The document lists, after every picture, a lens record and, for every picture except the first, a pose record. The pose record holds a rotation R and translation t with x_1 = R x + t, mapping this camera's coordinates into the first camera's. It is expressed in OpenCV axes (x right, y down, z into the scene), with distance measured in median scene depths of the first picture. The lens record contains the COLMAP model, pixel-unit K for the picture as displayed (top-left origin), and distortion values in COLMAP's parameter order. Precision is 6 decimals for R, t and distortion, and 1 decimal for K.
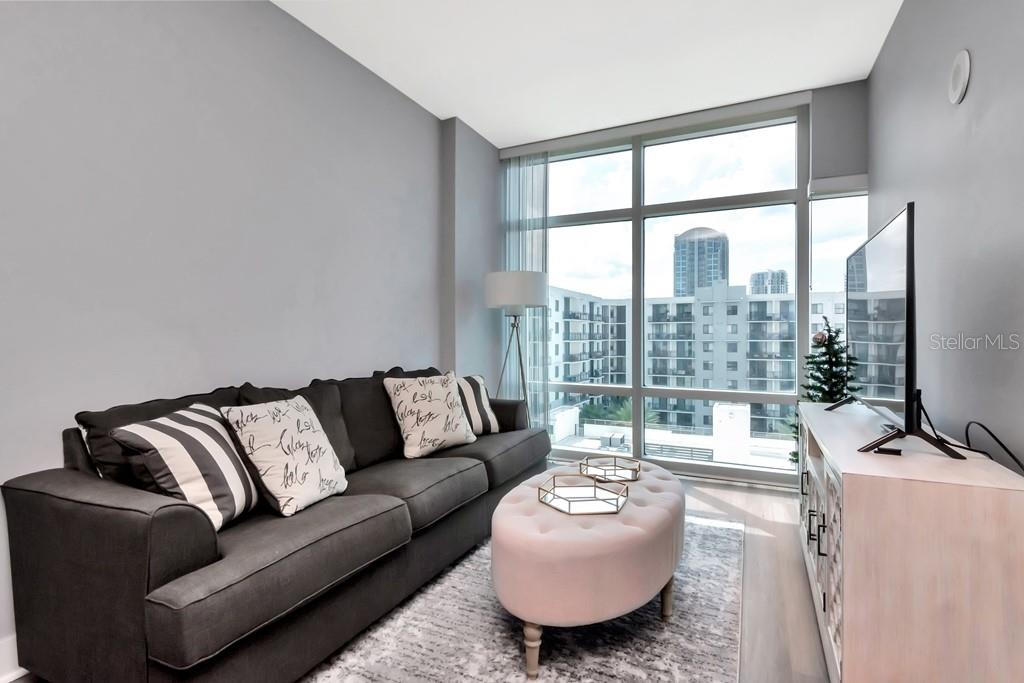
lens RADIAL K [[495.9, 0, 510.5], [0, 495.9, 338.5], [0, 0, 1]] dist [0.012786, -0.007972]
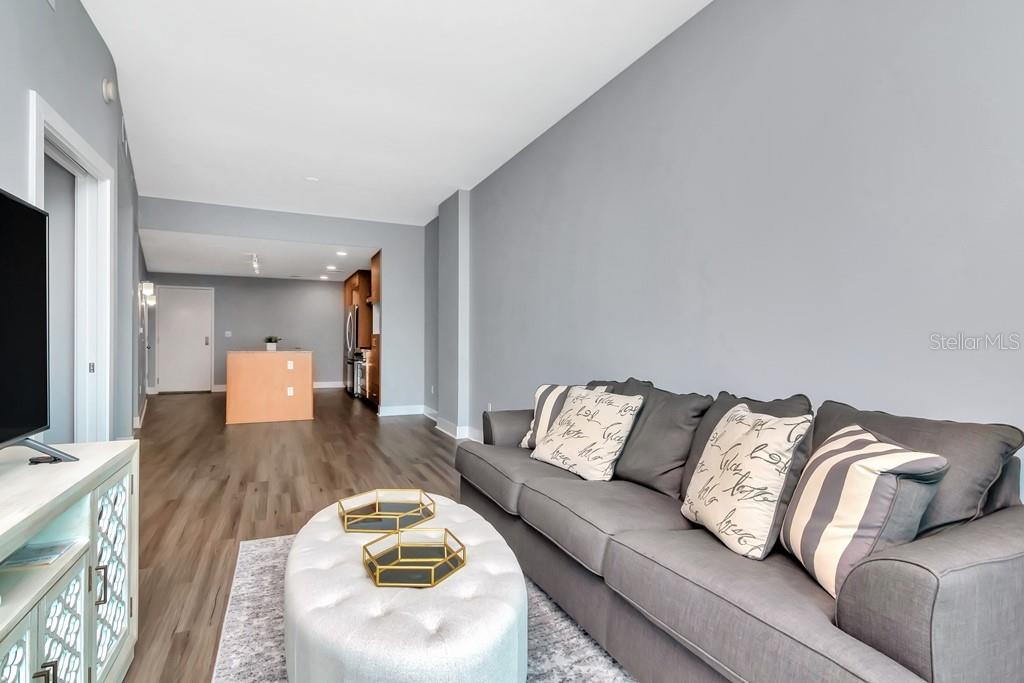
lens RADIAL K [[495.9, 0, 513.8], [0, 495.9, 342.7], [0, 0, 1]] dist [0.012786, -0.007972]
pose [[-0.632451, 0.004661, -0.774586, 0.331633], [-0.007899, 0.999891, 0.012466, -0.005433], [0.774560, 0.014002, -0.632345, 0.843067]]
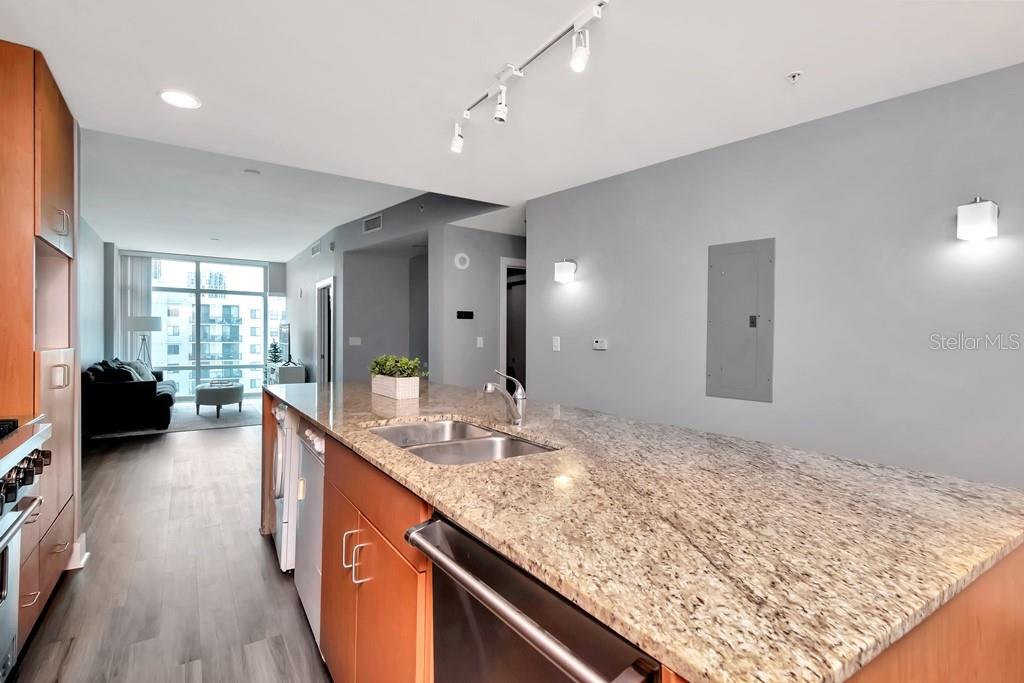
lens RADIAL K [[495.9, 0, 506.1], [0, 495.9, 342.9], [0, 0, 1]] dist [0.012786, -0.007972]
pose [[0.522100, -0.004532, 0.852872, -1.047229], [-0.000466, 0.999984, 0.005600, -0.024291], [-0.852884, -0.003321, 0.522089, -1.551712]]
